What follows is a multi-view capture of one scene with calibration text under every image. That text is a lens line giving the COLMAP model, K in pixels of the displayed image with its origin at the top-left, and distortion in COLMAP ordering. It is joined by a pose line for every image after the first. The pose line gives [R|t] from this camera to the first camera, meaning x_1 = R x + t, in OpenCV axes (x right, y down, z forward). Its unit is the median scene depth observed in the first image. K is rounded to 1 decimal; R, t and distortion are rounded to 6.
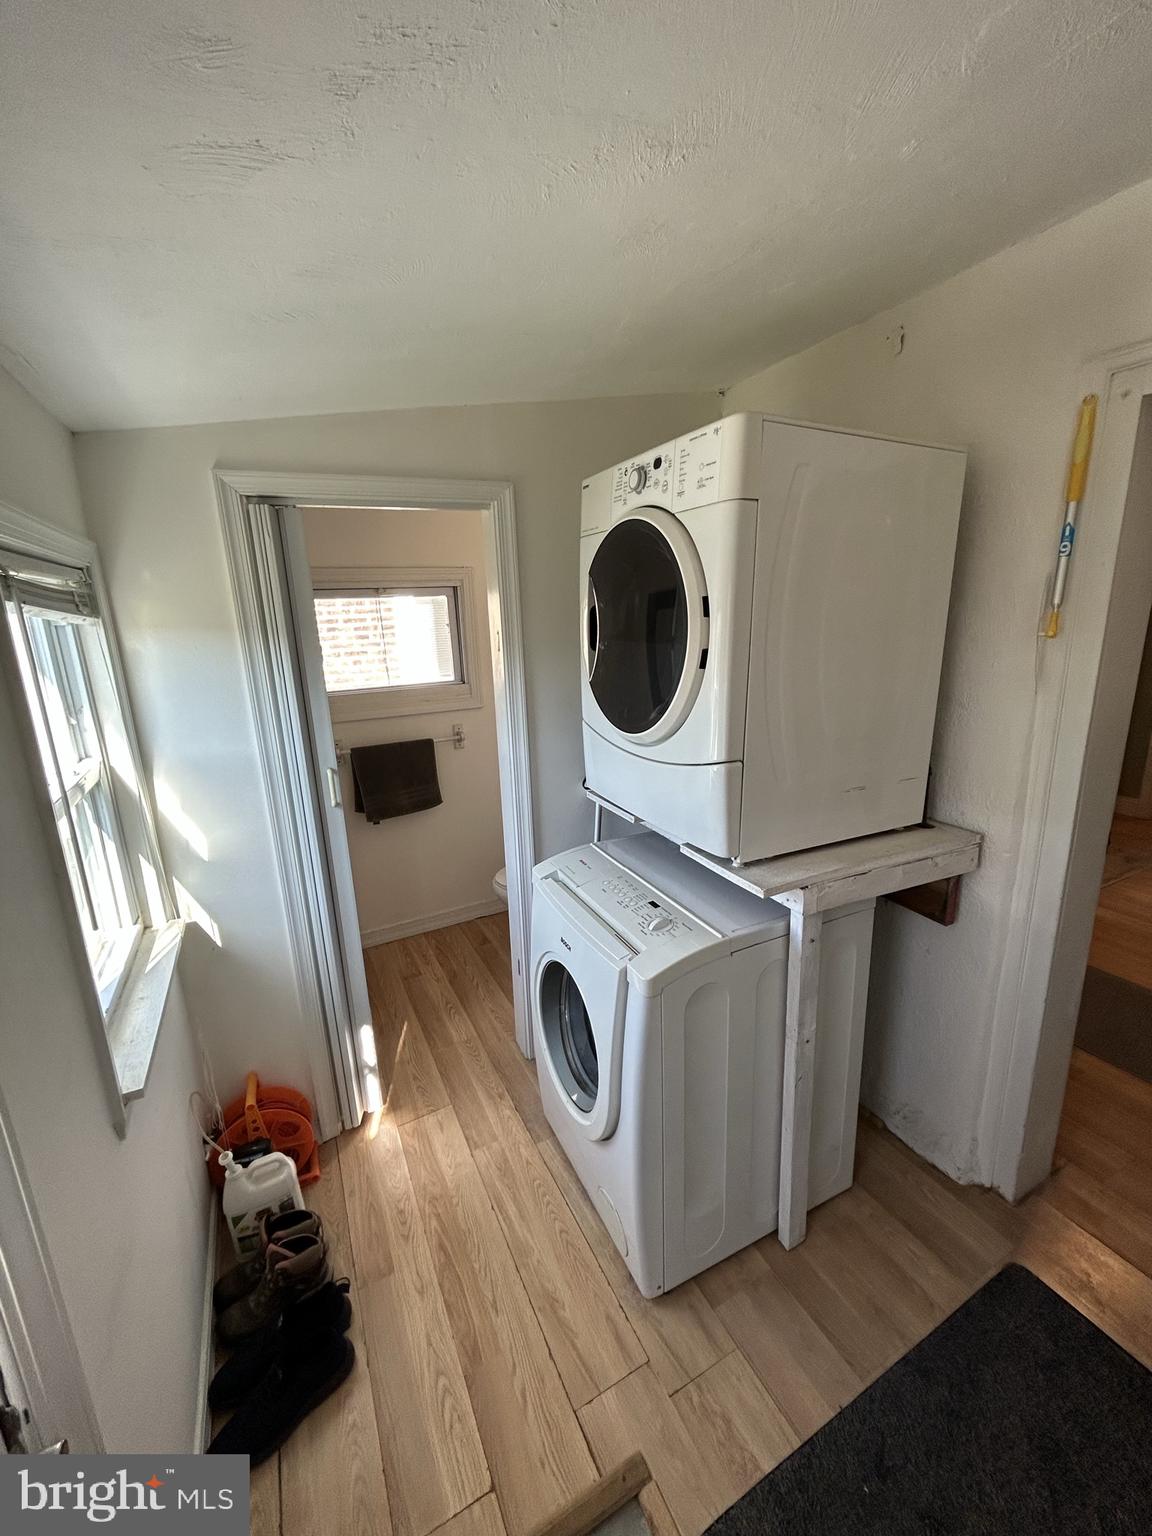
lens RADIAL K [[621.8, 0, 576.0], [0, 621.8, 768.0], [0, 0, 1]] dist [0.000320, 0.000931]
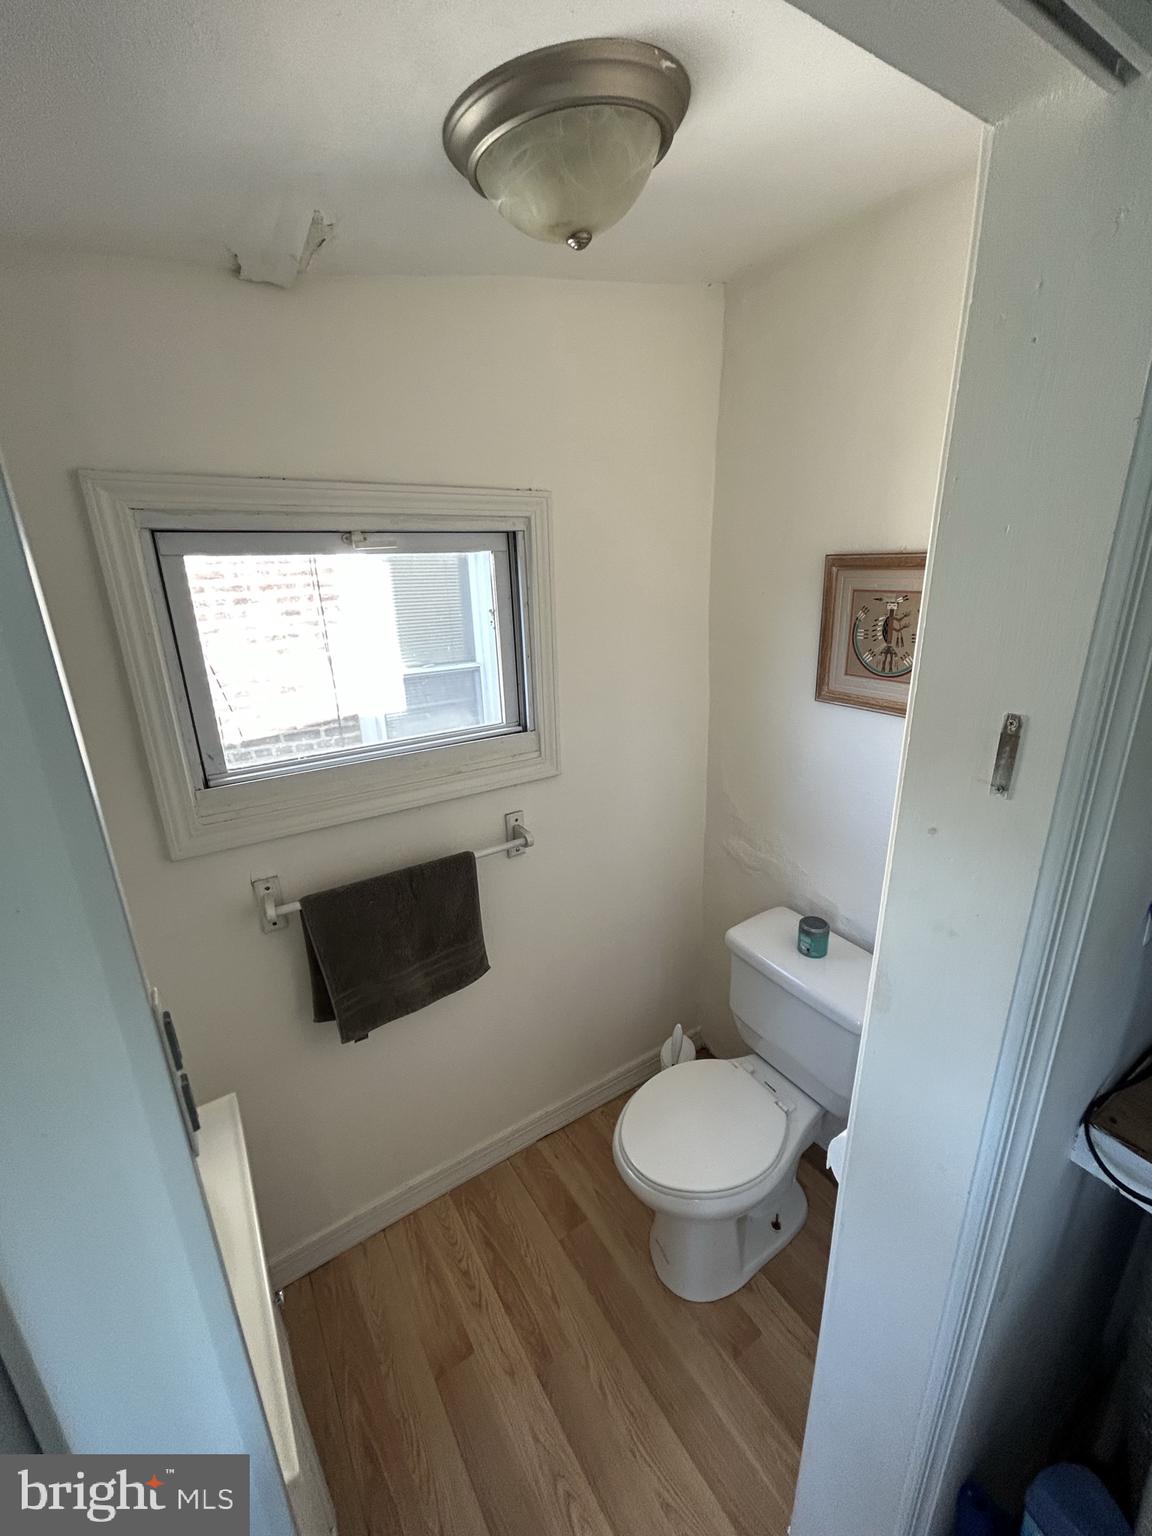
lens RADIAL K [[622.9, 0, 582.4], [0, 622.9, 765.3], [0, 0, 1]] dist [0.001197, 0.000492]
pose [[0.992647, -0.020988, 0.119212, -0.124990], [0.014218, 0.998253, 0.057355, -0.086941], [-0.120208, -0.055238, 0.991211, 0.315649]]
